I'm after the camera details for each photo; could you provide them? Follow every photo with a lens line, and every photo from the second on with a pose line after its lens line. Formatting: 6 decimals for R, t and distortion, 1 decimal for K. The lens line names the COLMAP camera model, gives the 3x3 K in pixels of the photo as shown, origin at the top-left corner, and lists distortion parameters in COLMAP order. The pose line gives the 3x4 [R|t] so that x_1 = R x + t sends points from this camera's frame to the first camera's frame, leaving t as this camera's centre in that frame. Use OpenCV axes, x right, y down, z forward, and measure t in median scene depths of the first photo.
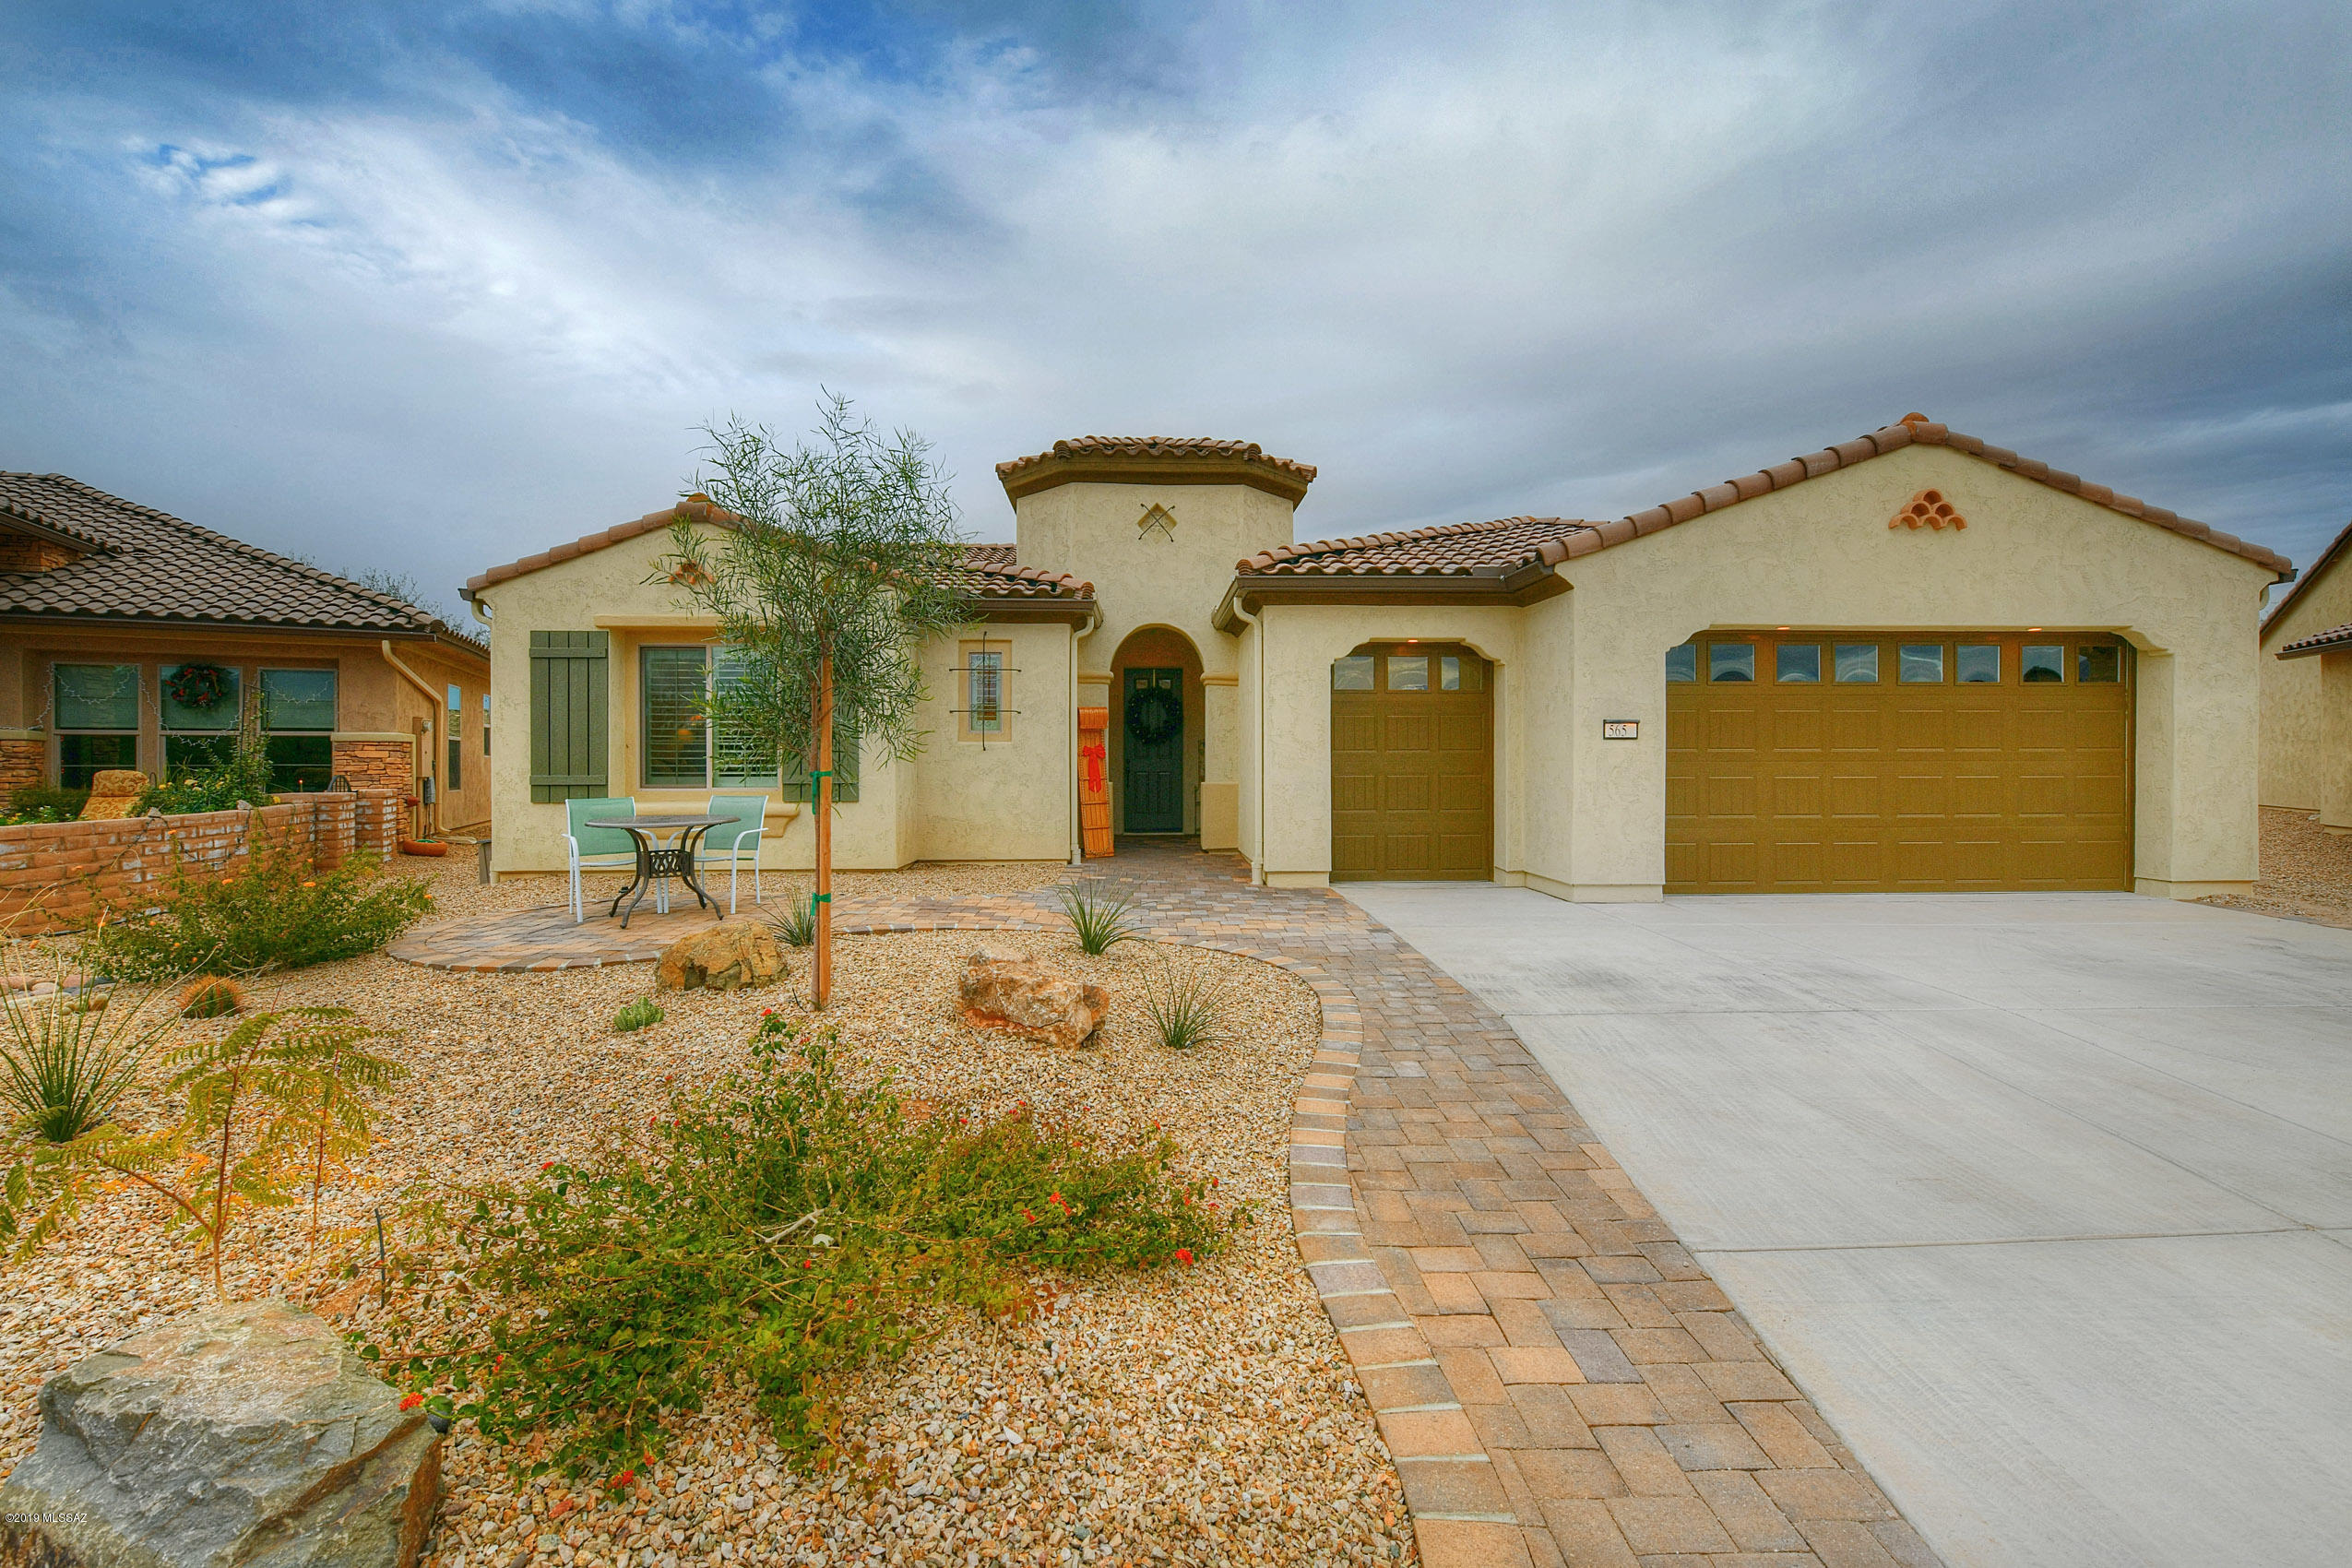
lens RADIAL K [[956.3, 0, 1186.0], [0, 956.3, 753.3], [0, 0, 1]] dist [-0.001851, -0.000398]
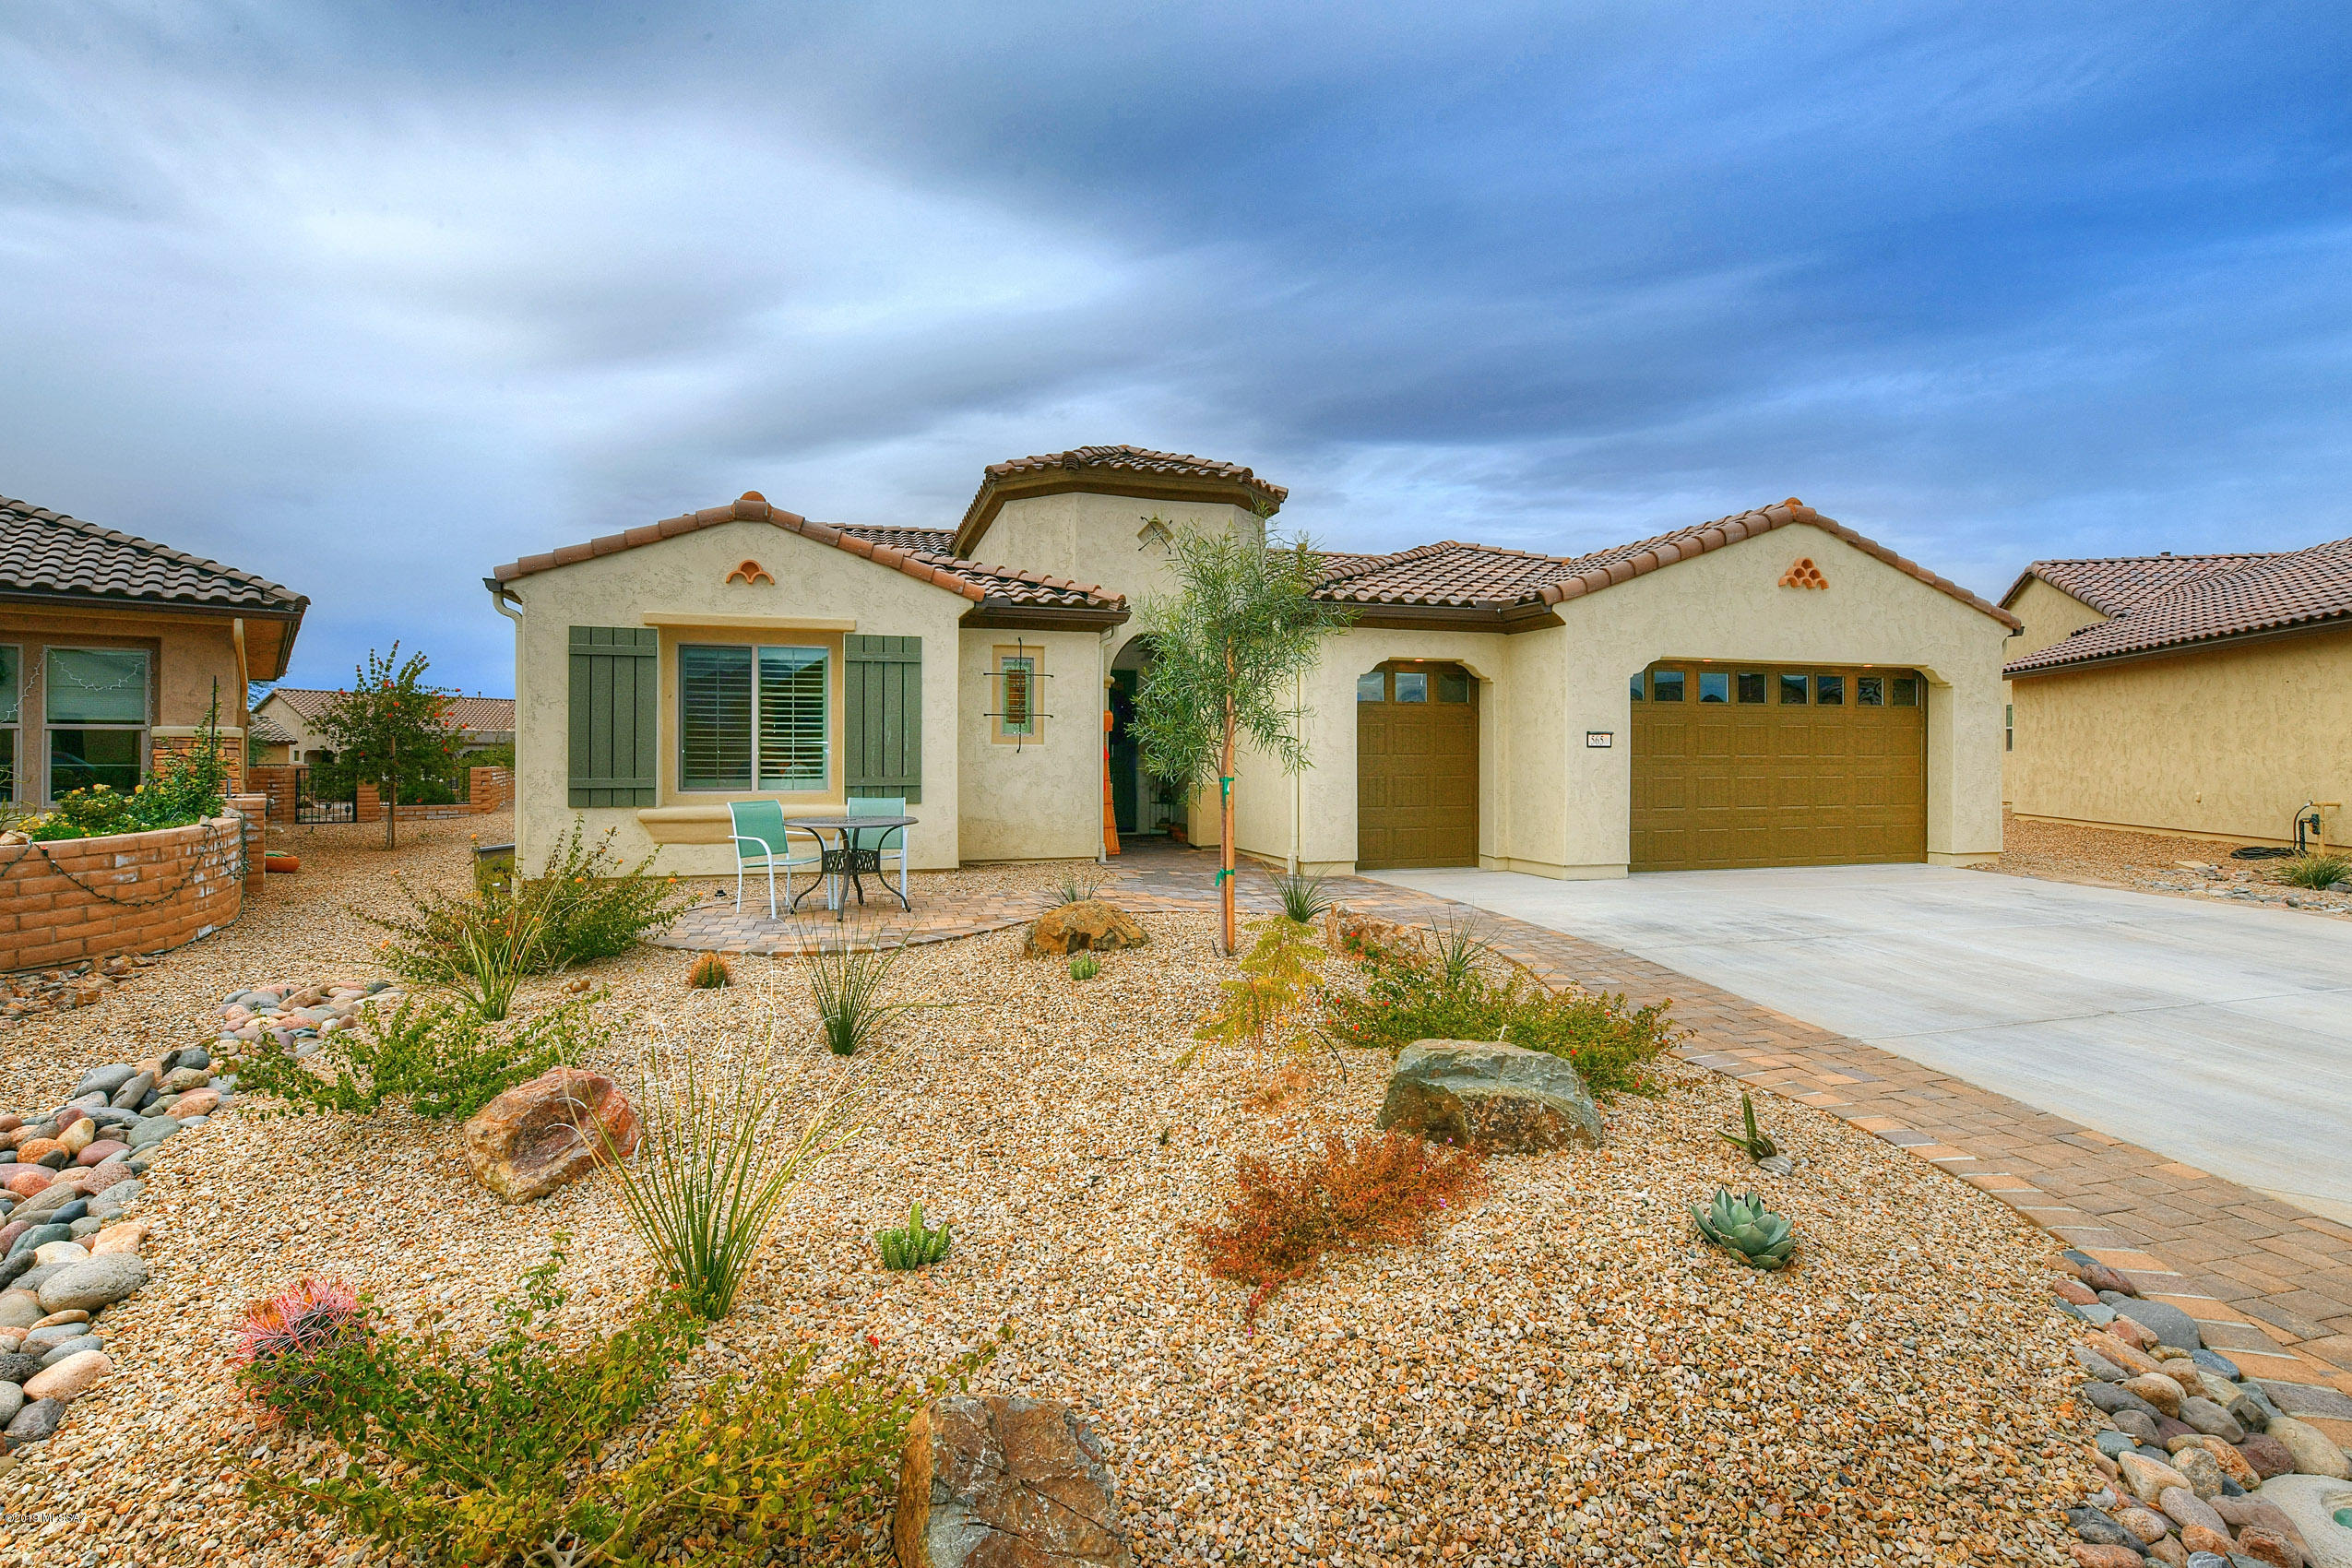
lens RADIAL K [[1096.1, 0, 1179.2], [0, 1096.1, 754.2], [0, 0, 1]] dist [-0.002104, -0.000896]
pose [[0.968151, 0.003527, 0.250341, -0.371104], [-0.005211, 0.999968, 0.006066, -0.010840], [-0.250312, -0.007177, 0.968139, -0.206997]]
